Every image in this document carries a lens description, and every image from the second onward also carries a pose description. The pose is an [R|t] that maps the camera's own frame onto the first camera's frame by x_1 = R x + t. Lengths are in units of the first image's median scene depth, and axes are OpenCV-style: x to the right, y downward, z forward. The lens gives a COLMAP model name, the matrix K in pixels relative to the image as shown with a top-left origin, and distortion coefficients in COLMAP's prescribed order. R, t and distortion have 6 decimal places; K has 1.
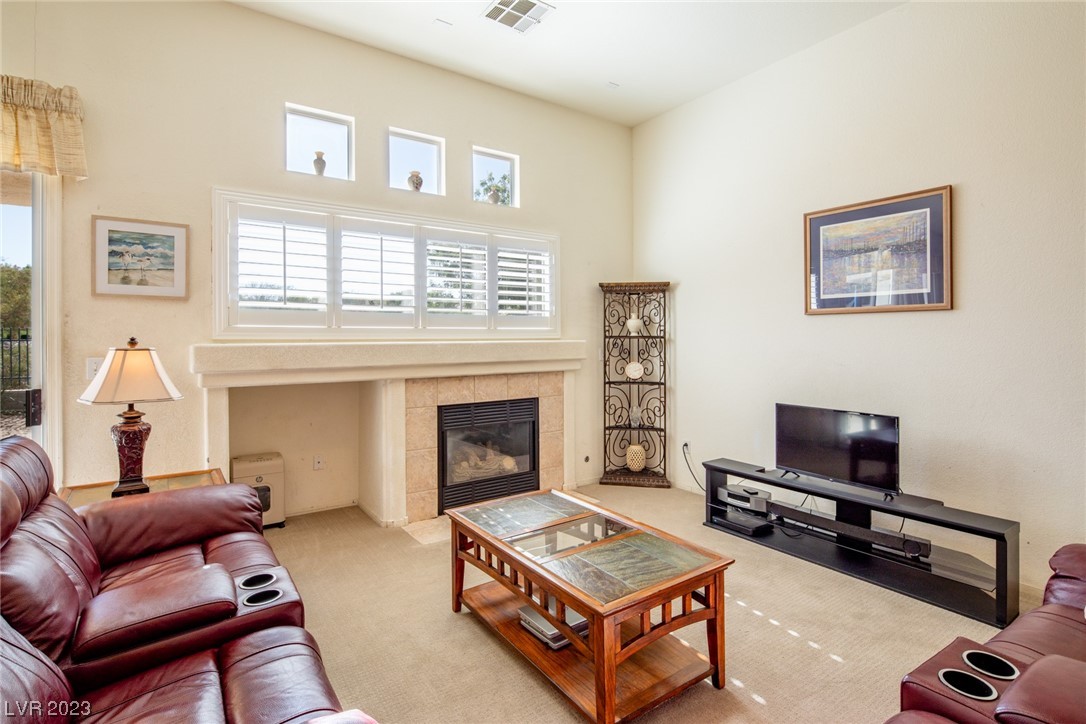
lens RADIAL K [[530.1, 0, 548.4], [0, 530.1, 338.1], [0, 0, 1]] dist [-0.001879, -0.000819]
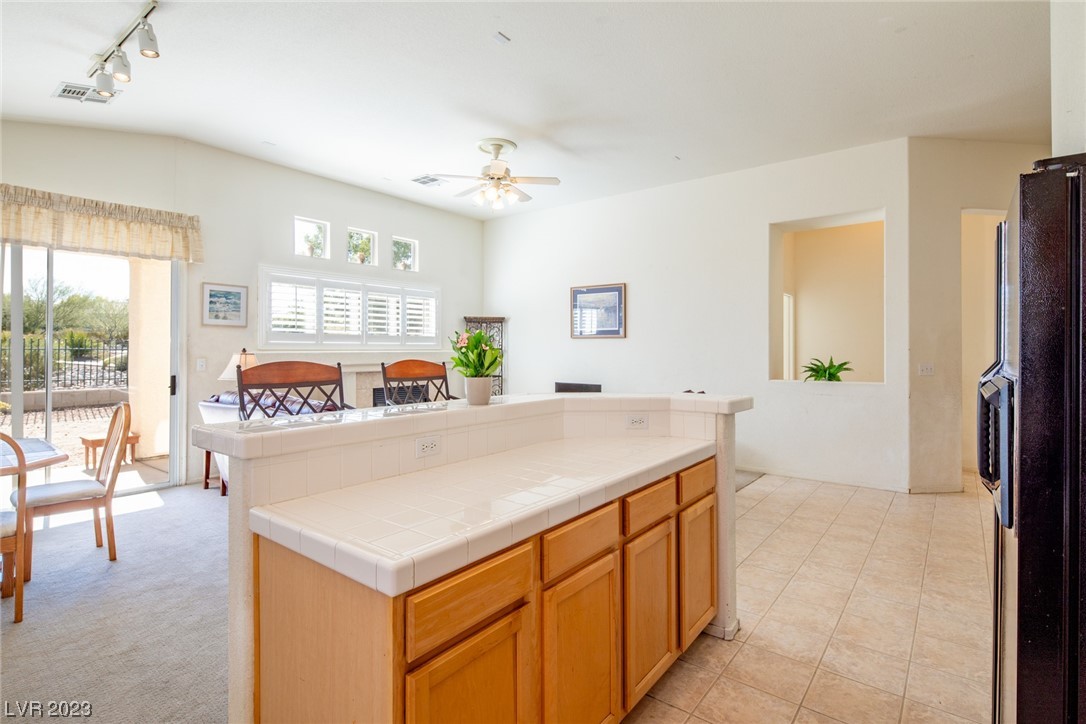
lens RADIAL K [[530.1, 0, 541.6], [0, 530.1, 355.1], [0, 0, 1]] dist [-0.001879, -0.000819]
pose [[0.955721, -0.000212, 0.294273, -0.241465], [-0.002451, 0.999959, 0.008679, 0.004669], [-0.294263, -0.009016, 0.955682, -1.004843]]
